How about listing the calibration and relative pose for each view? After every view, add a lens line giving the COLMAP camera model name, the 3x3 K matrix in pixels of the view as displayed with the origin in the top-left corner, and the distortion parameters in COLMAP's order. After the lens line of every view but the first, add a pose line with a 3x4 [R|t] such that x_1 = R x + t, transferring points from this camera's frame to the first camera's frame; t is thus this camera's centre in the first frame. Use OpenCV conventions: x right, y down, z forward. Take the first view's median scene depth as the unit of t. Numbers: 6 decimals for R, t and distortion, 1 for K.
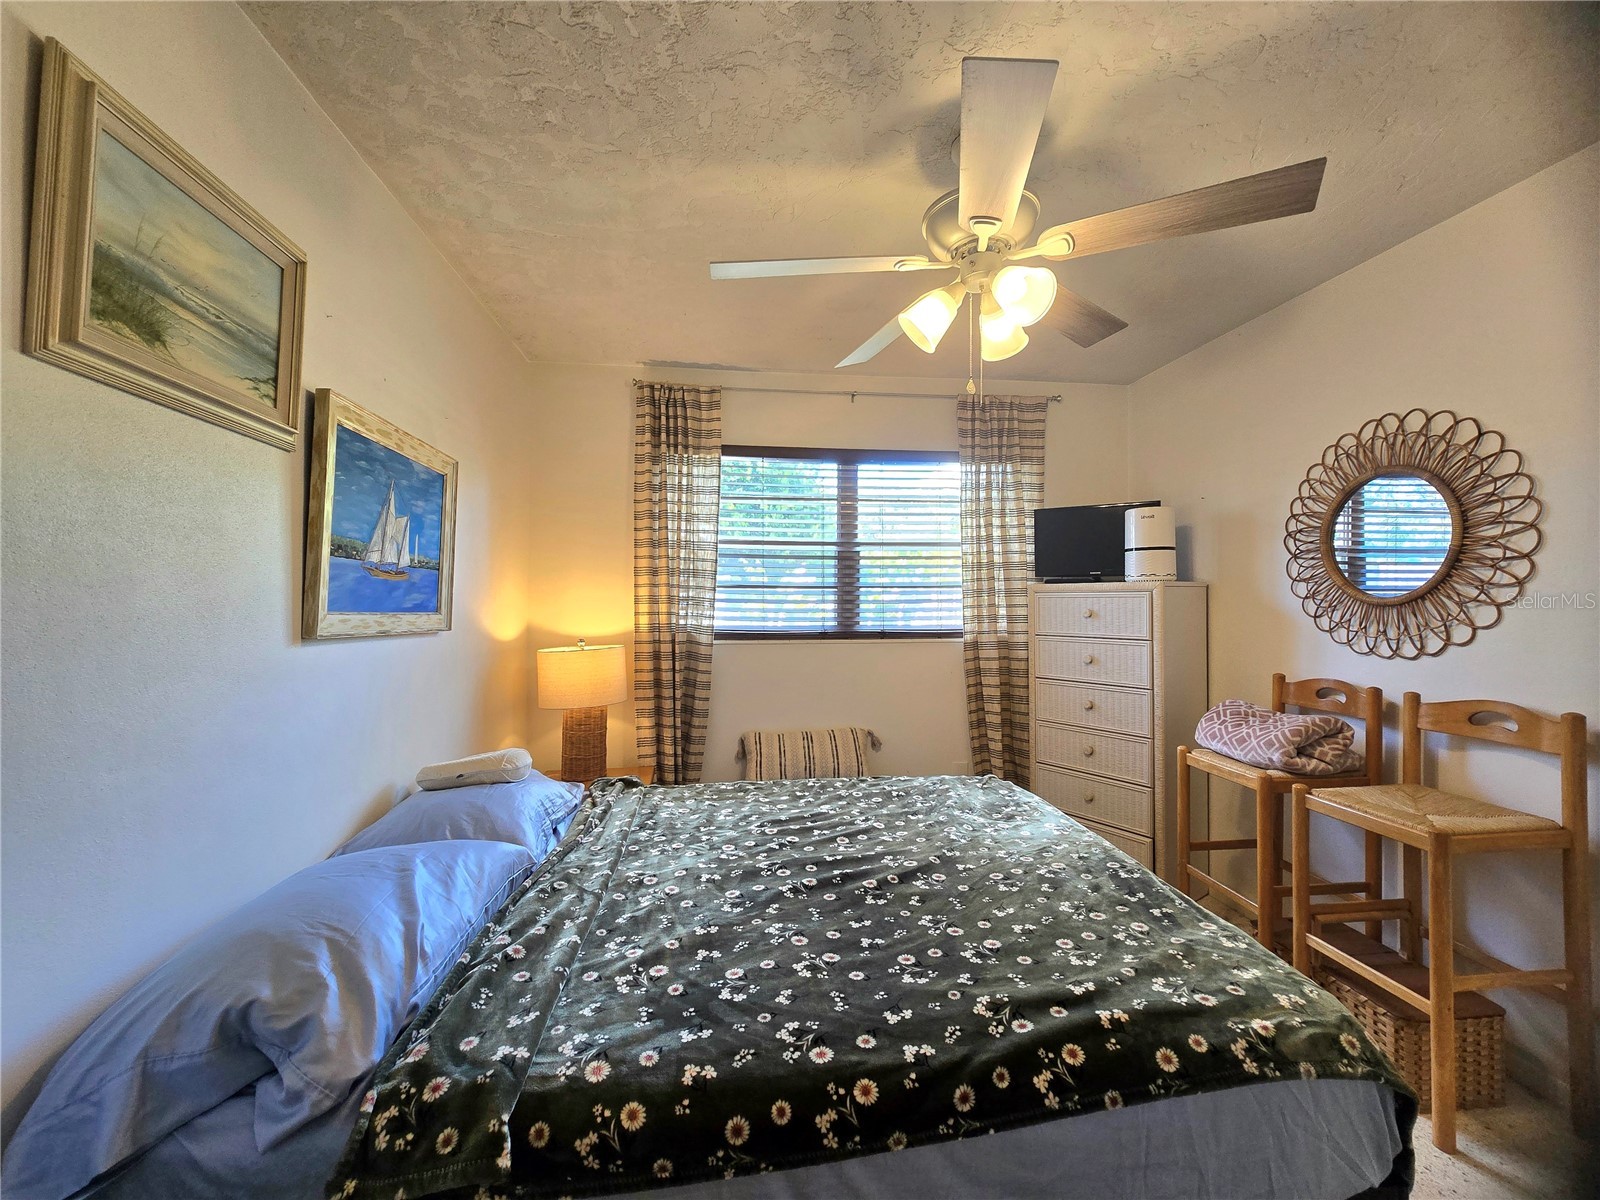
lens RADIAL K [[648.1, 0, 821.0], [0, 648.1, 595.8], [0, 0, 1]] dist [-0.001702, -0.000653]
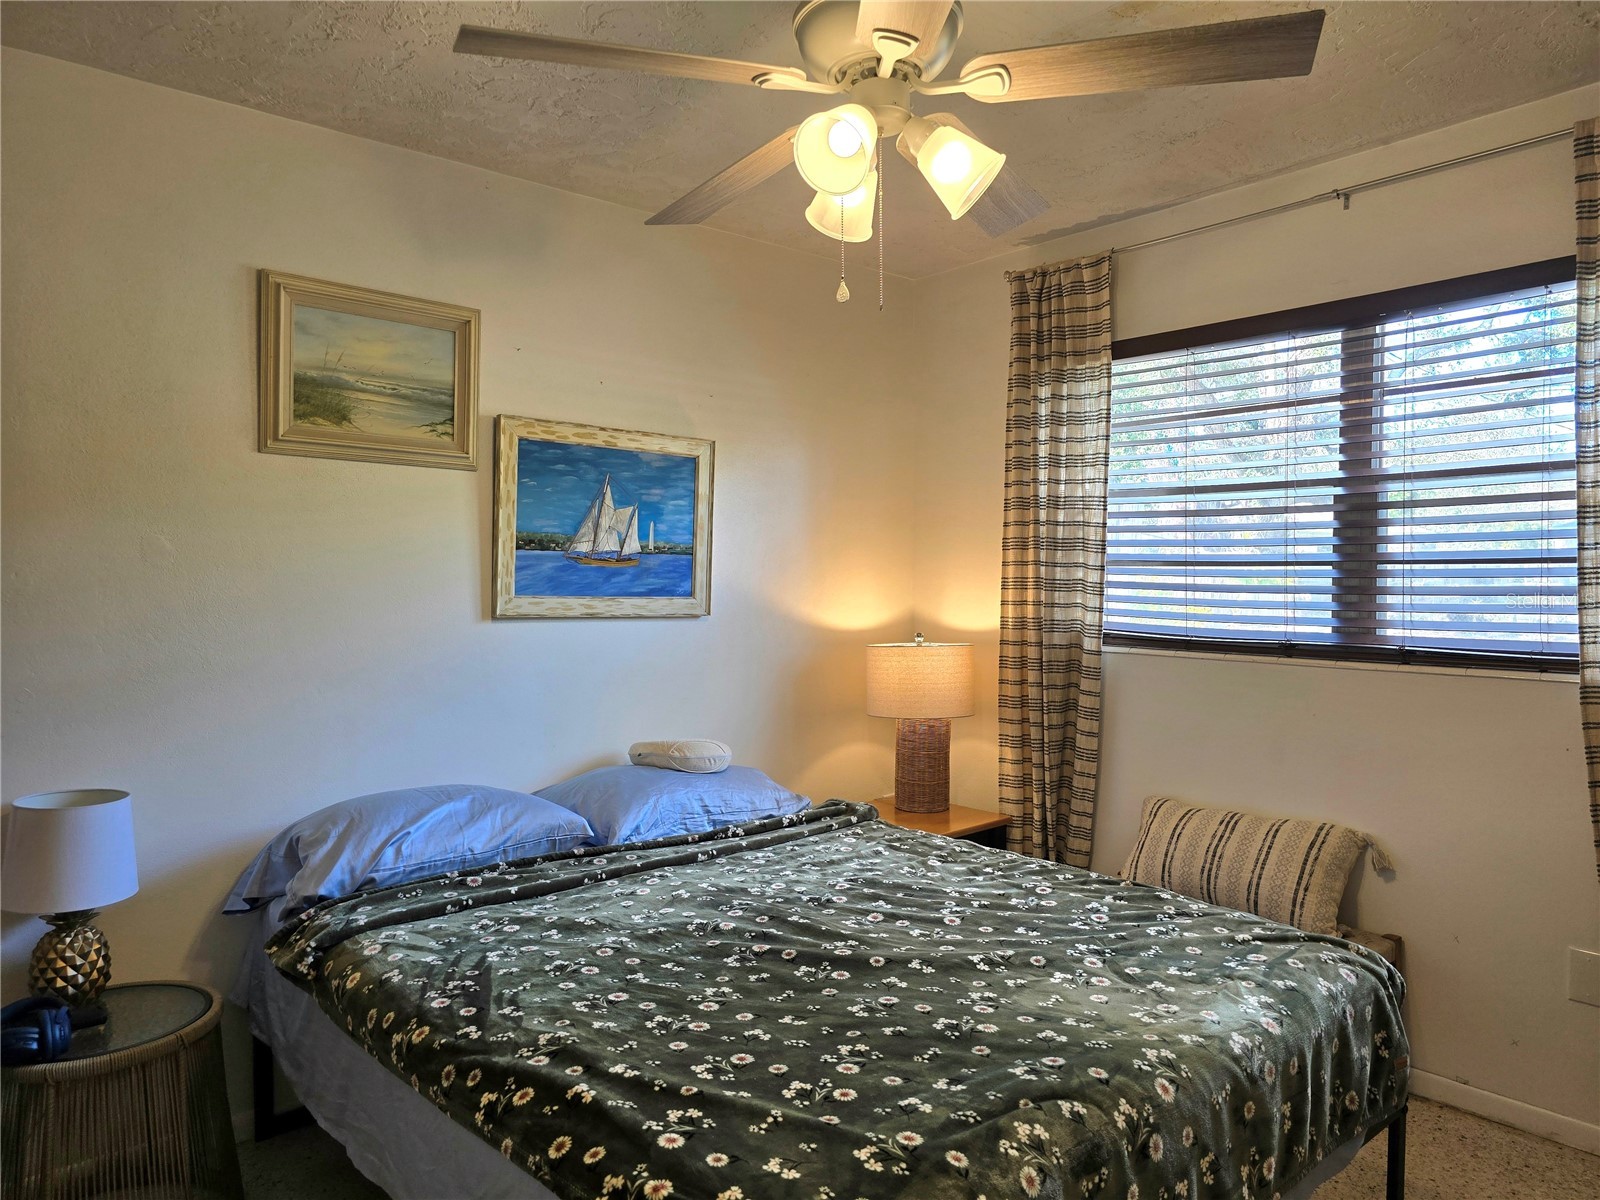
lens RADIAL K [[1066.5, 0, 807.7], [0, 1066.5, 604.9], [0, 0, 1]] dist [0.058503, -0.047563]
pose [[0.561930, 0.026802, -0.826751, 0.969807], [0.004336, 0.999366, 0.035345, -0.021465], [0.827174, -0.023446, 0.561457, 0.254147]]
